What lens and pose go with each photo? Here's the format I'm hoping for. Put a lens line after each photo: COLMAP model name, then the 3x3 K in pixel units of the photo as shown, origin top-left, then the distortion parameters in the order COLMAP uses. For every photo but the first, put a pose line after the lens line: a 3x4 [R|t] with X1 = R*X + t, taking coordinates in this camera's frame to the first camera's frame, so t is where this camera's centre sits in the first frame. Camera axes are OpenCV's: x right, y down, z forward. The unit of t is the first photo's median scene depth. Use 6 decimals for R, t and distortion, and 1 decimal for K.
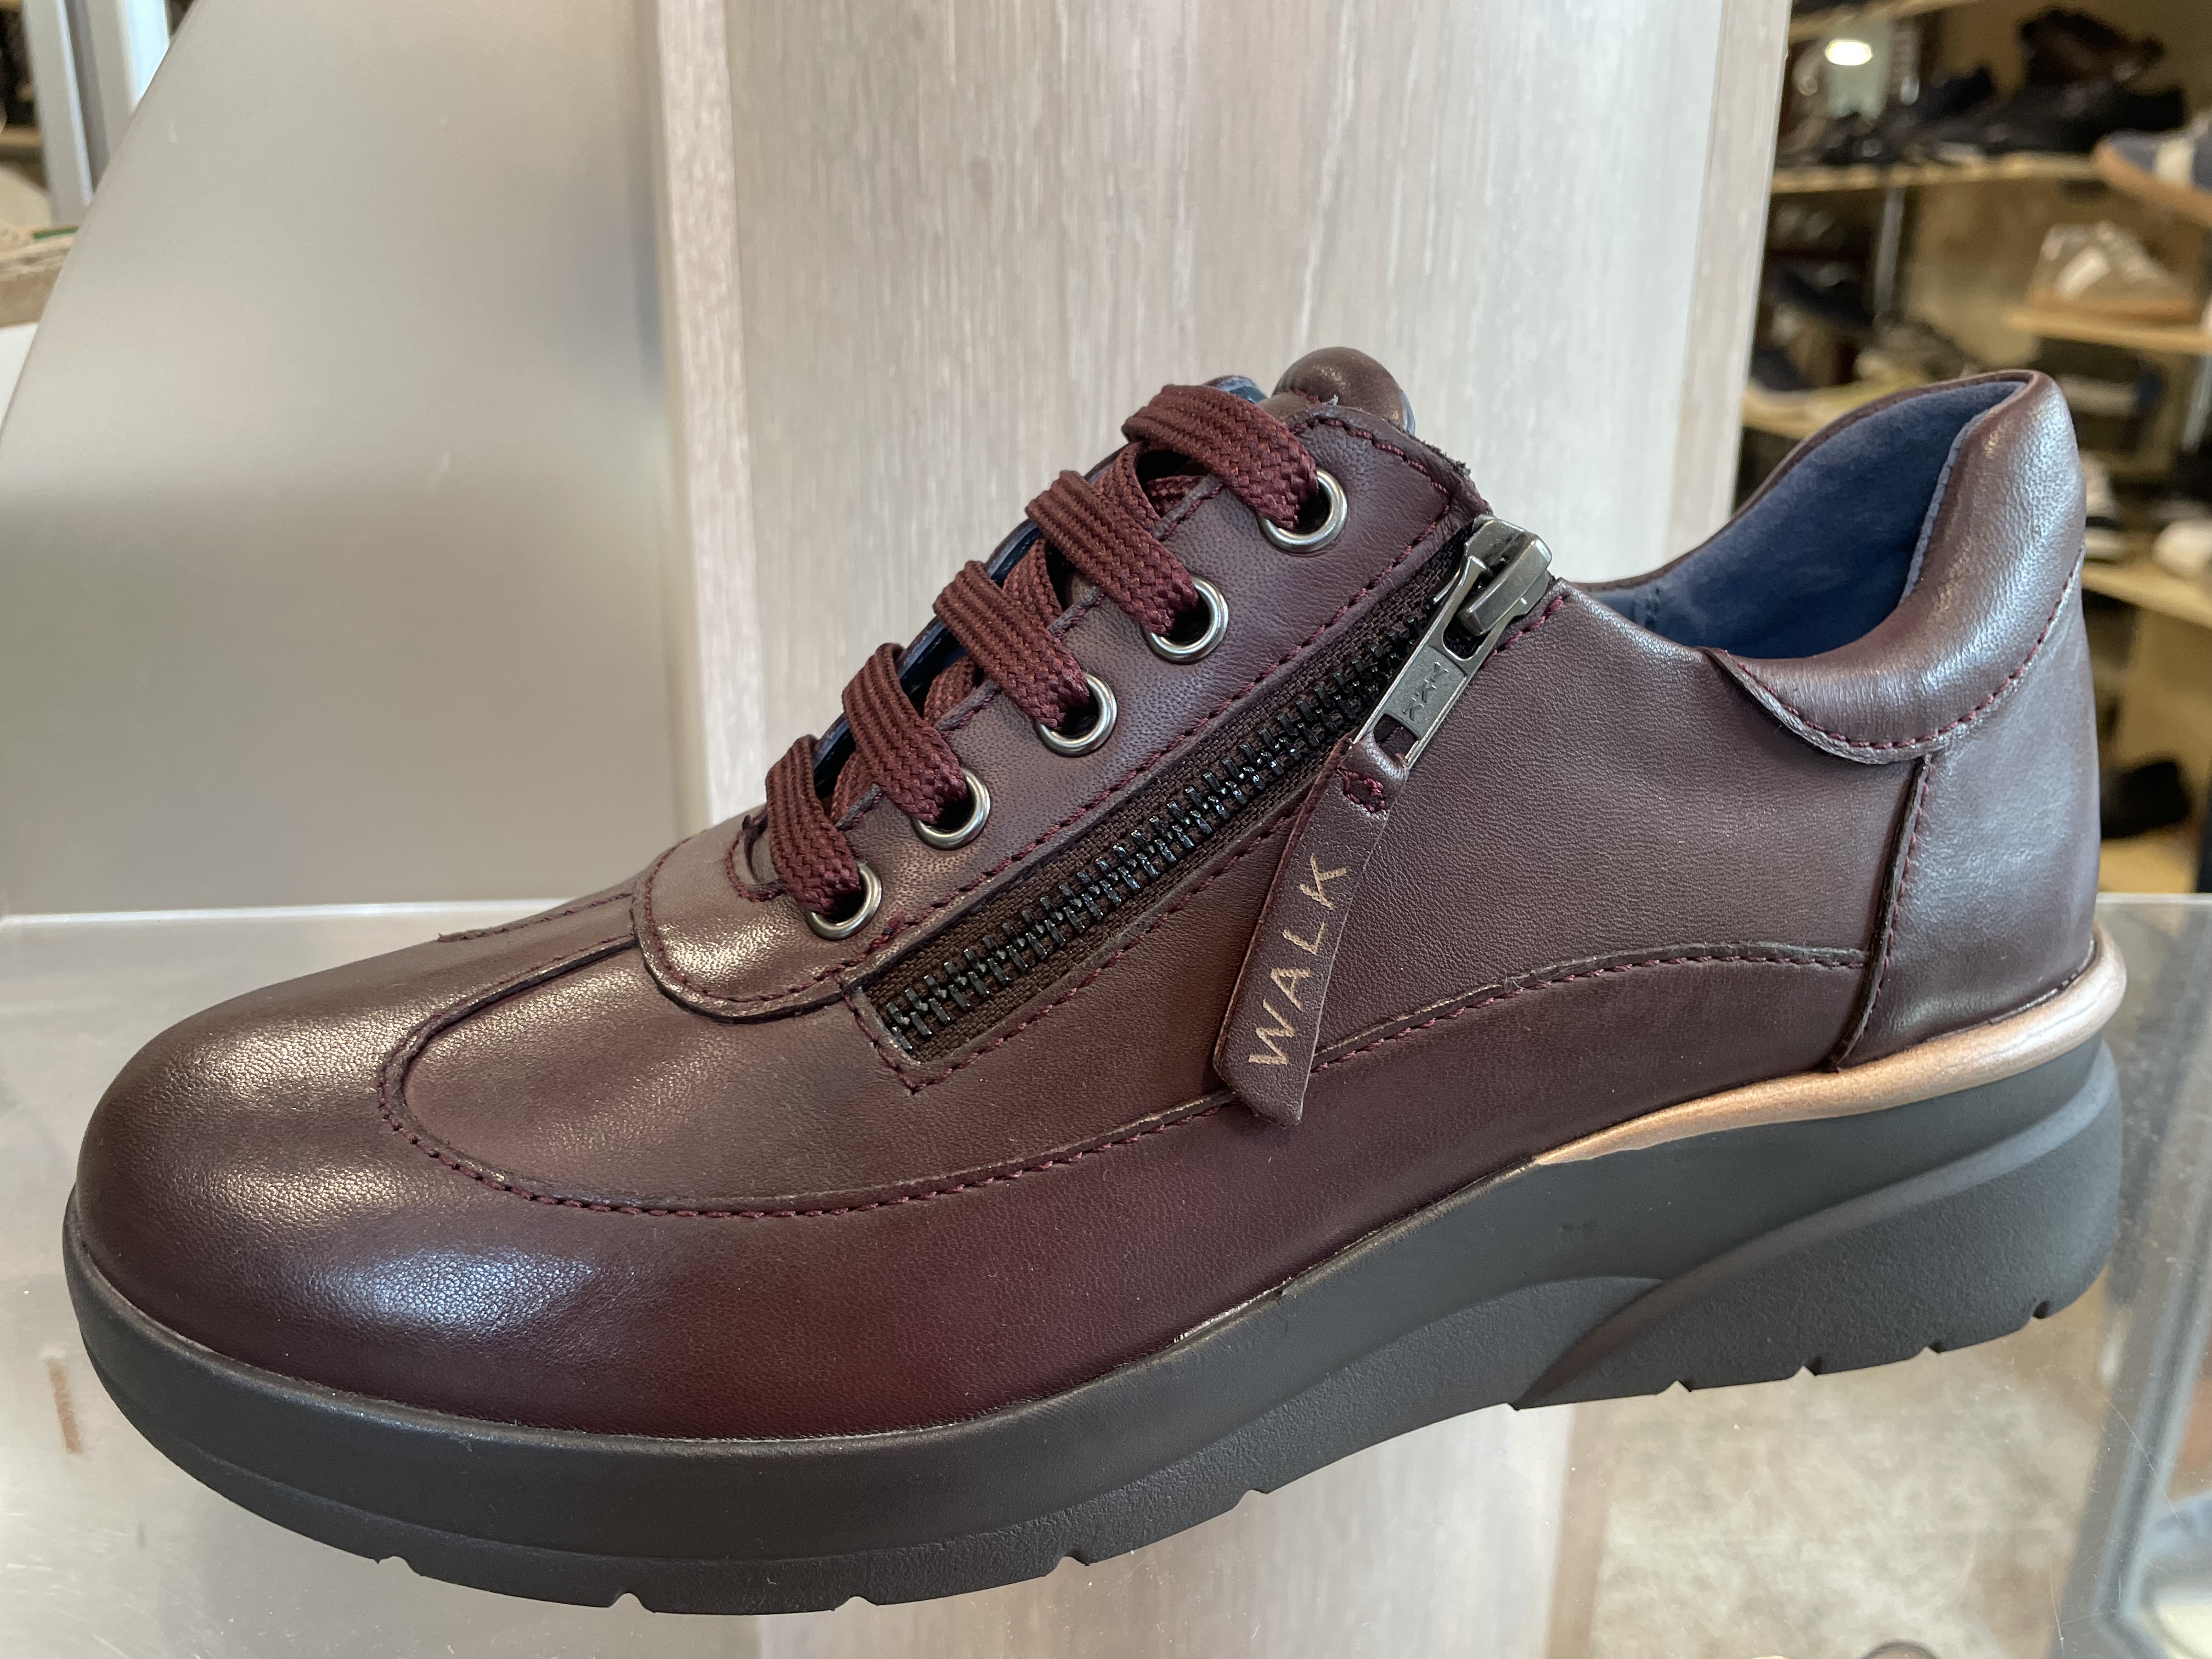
lens RADIAL K [[1671.3, 0, 1106.0], [0, 1671.3, 829.5], [0, 0, 1]] dist [0.066367, -0.108793]
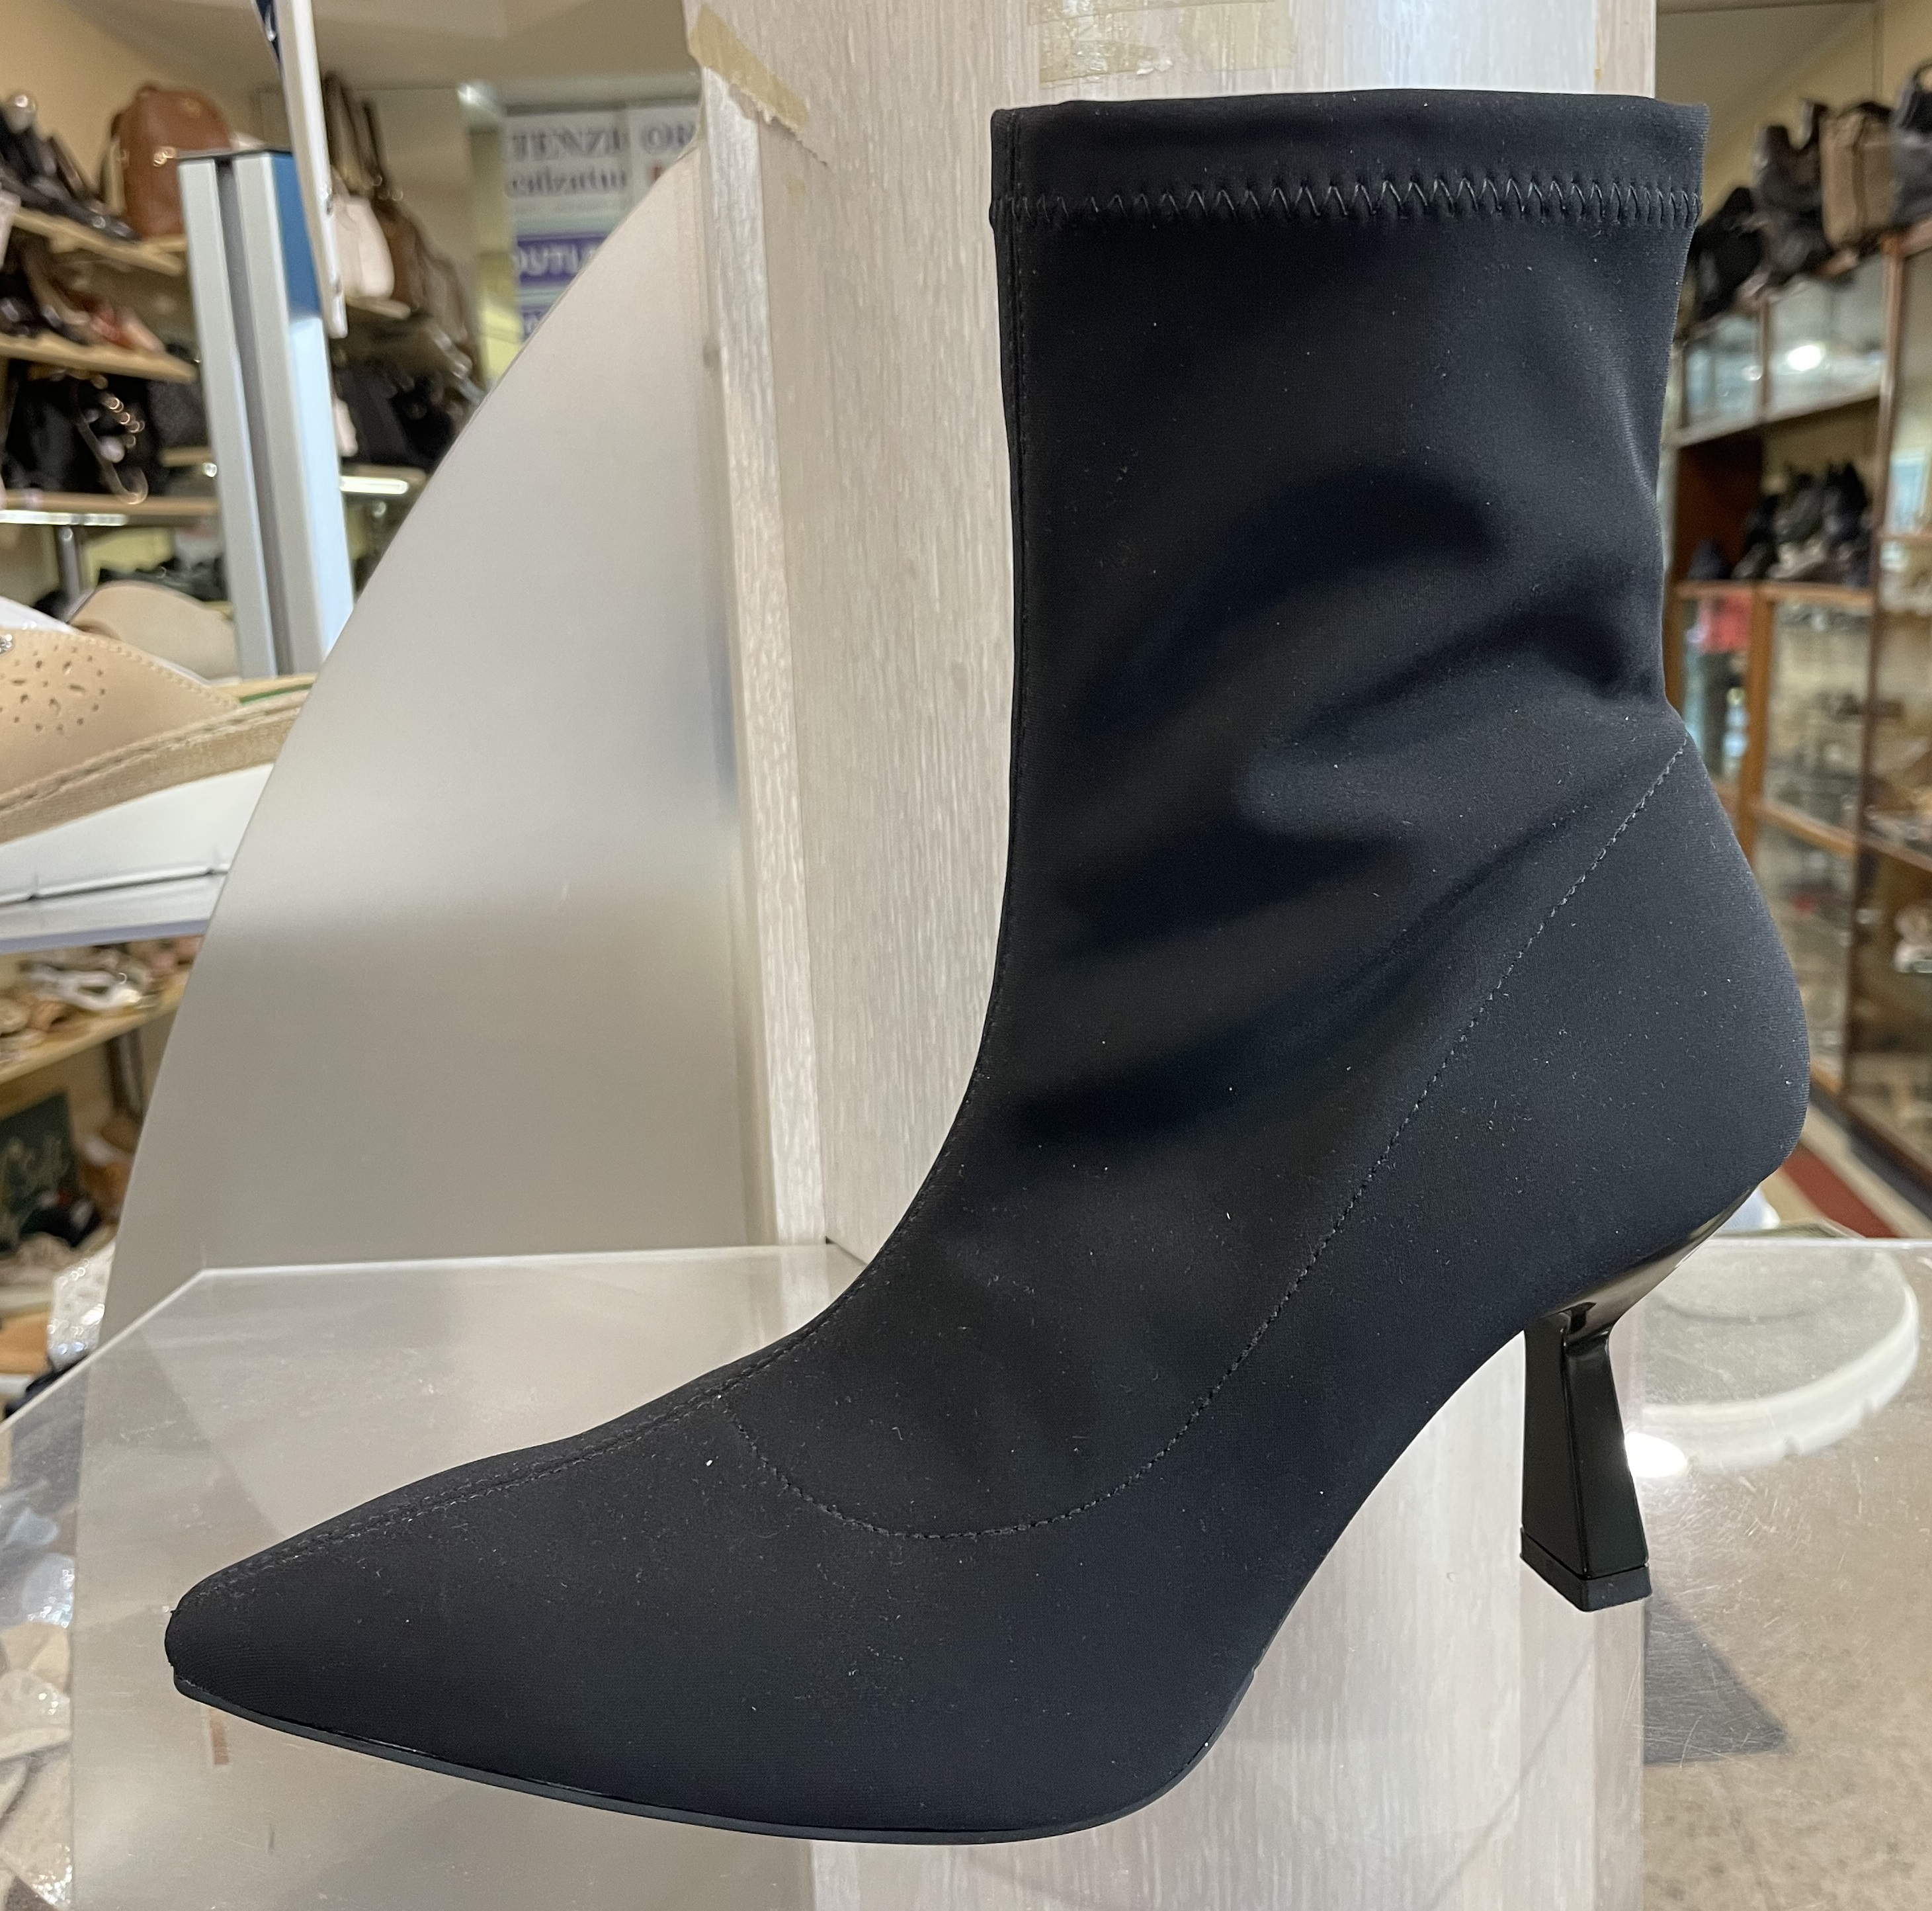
lens RADIAL K [[1946.3, 0, 1076.5], [0, 1946.3, 953.2], [0, 0, 1]] dist [0.056698, -0.012269]
pose [[0.992149, -0.025935, -0.122345, 0.188806], [0.009130, 0.990671, -0.135971, 0.033659], [0.124730, 0.133787, 0.983129, -0.437888]]
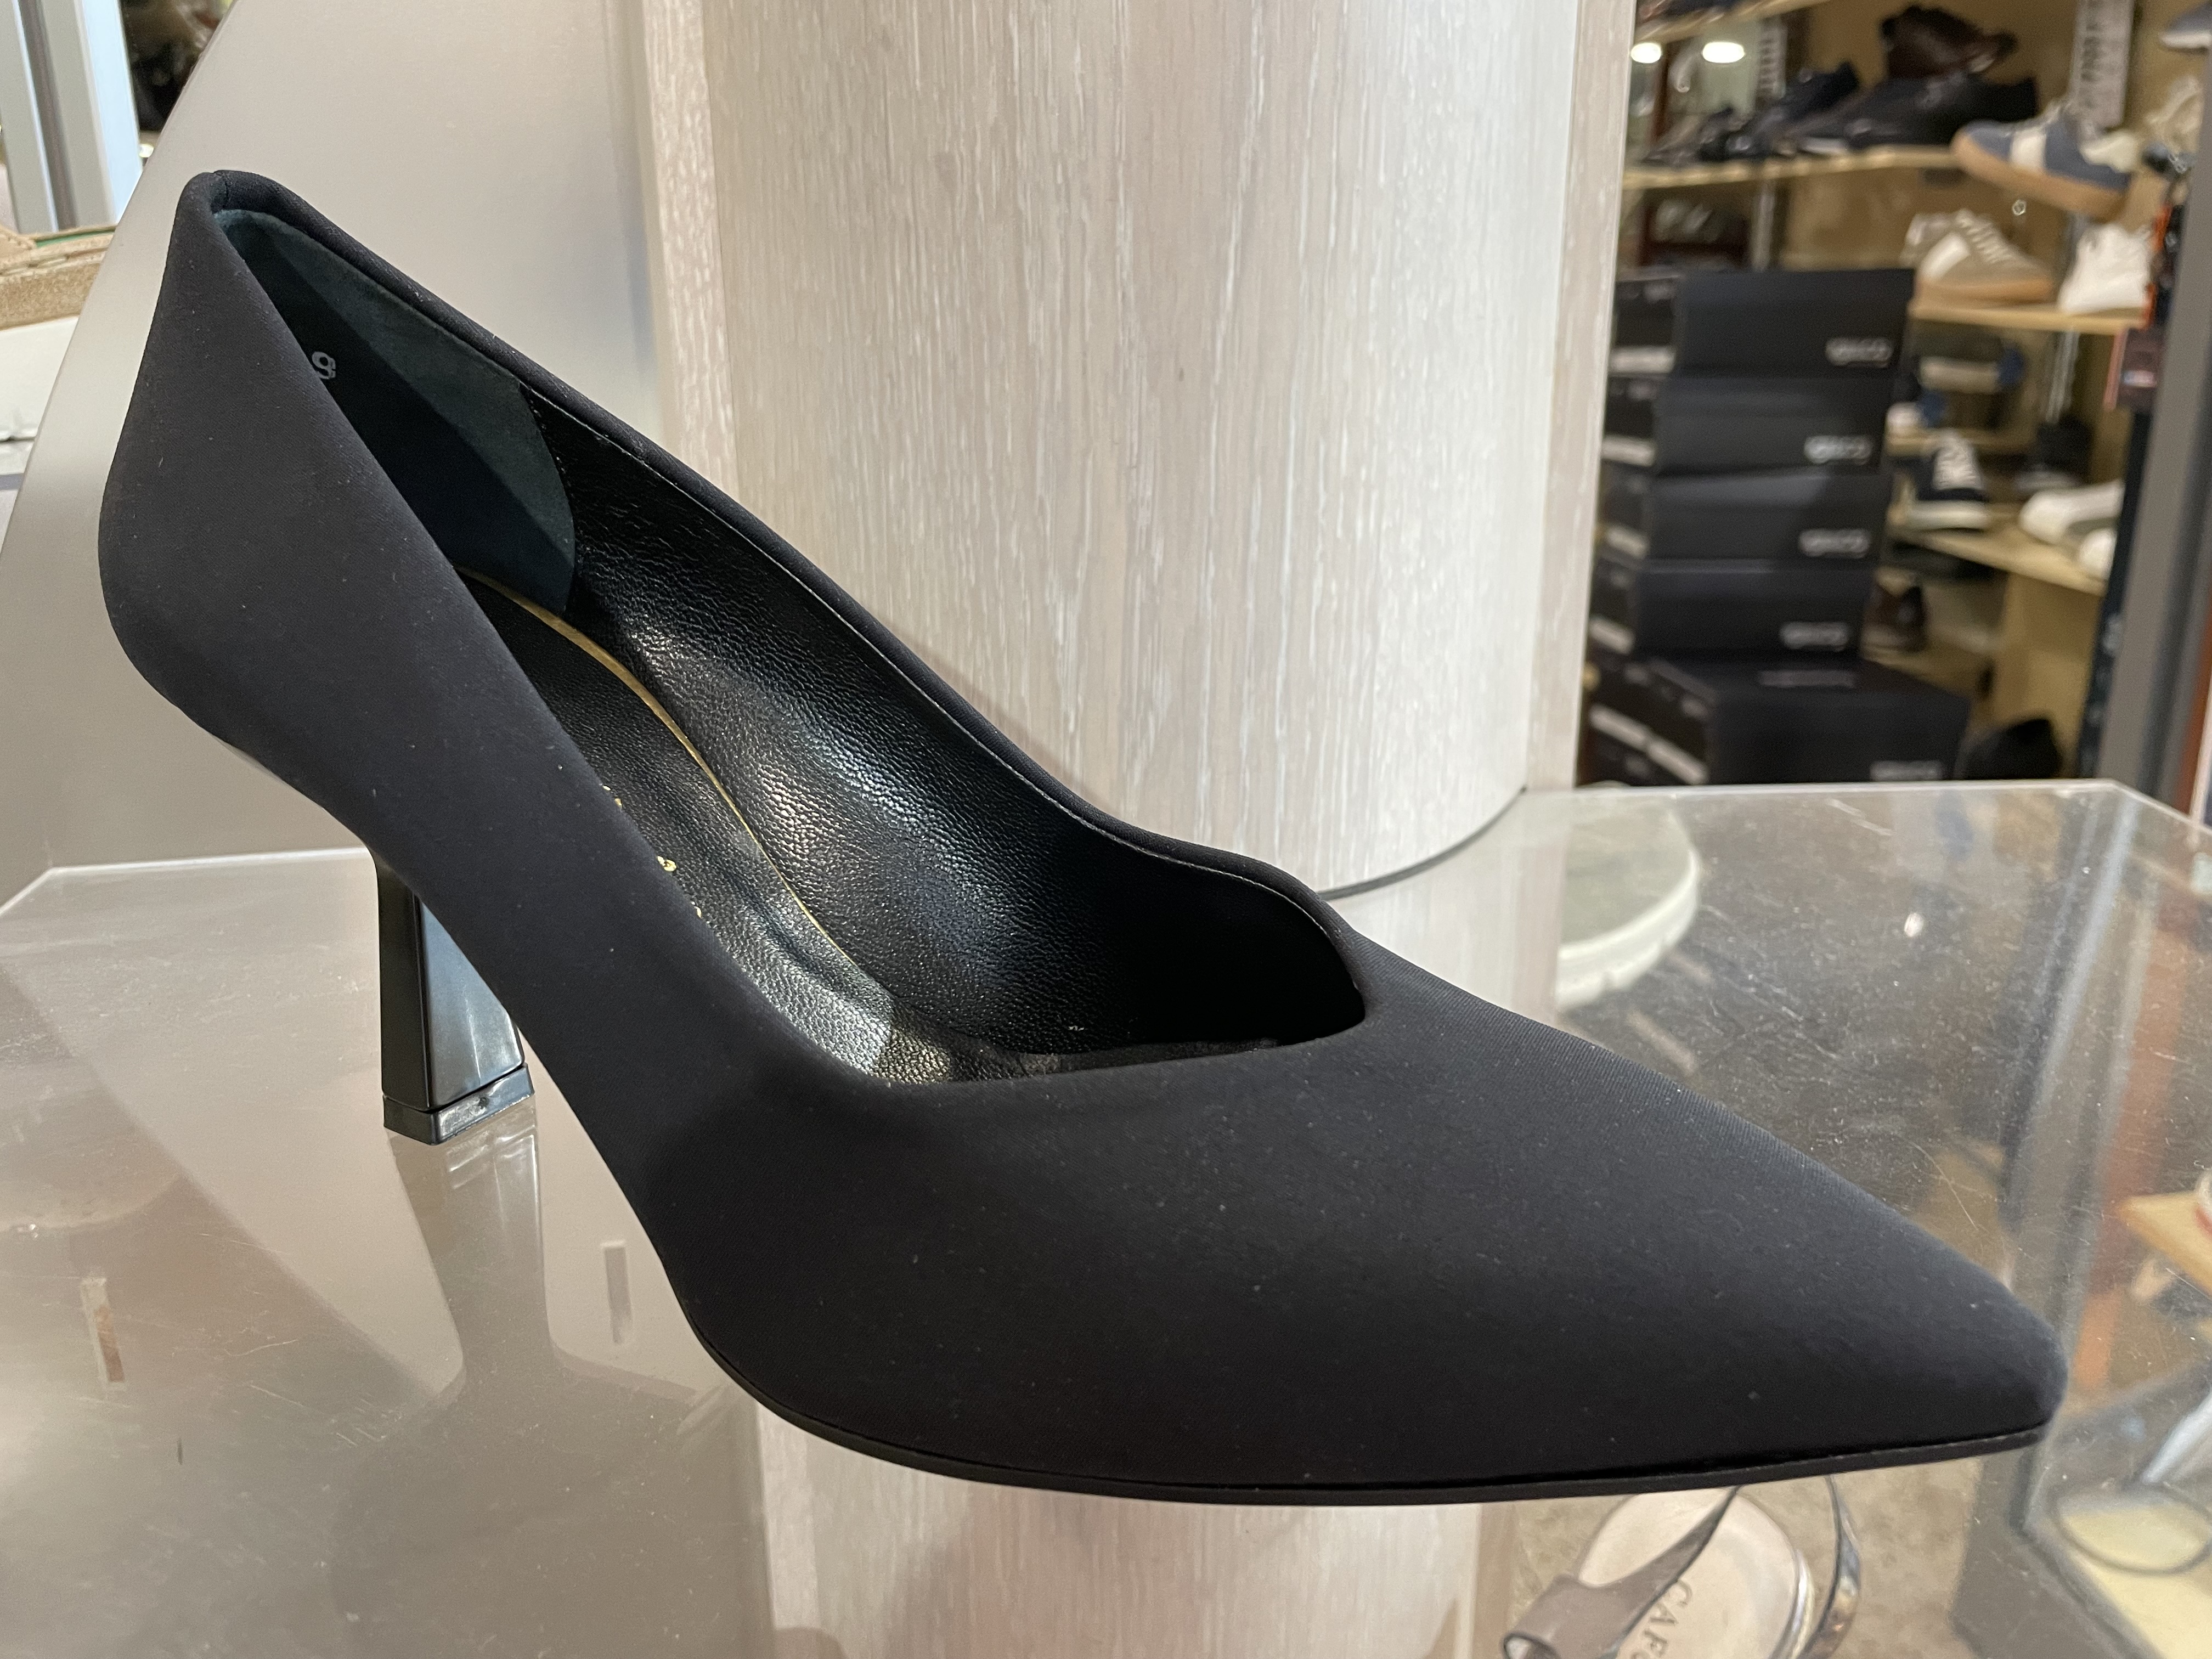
lens RADIAL K [[1649.6, 0, 1116.7], [0, 1649.6, 816.2], [0, 0, 1]] dist [0.069745, -0.107018]
pose [[0.998047, -0.034528, 0.052055, -0.030505], [0.034818, 0.999383, -0.004669, 0.062289], [-0.051861, 0.006473, 0.998633, -0.134641]]
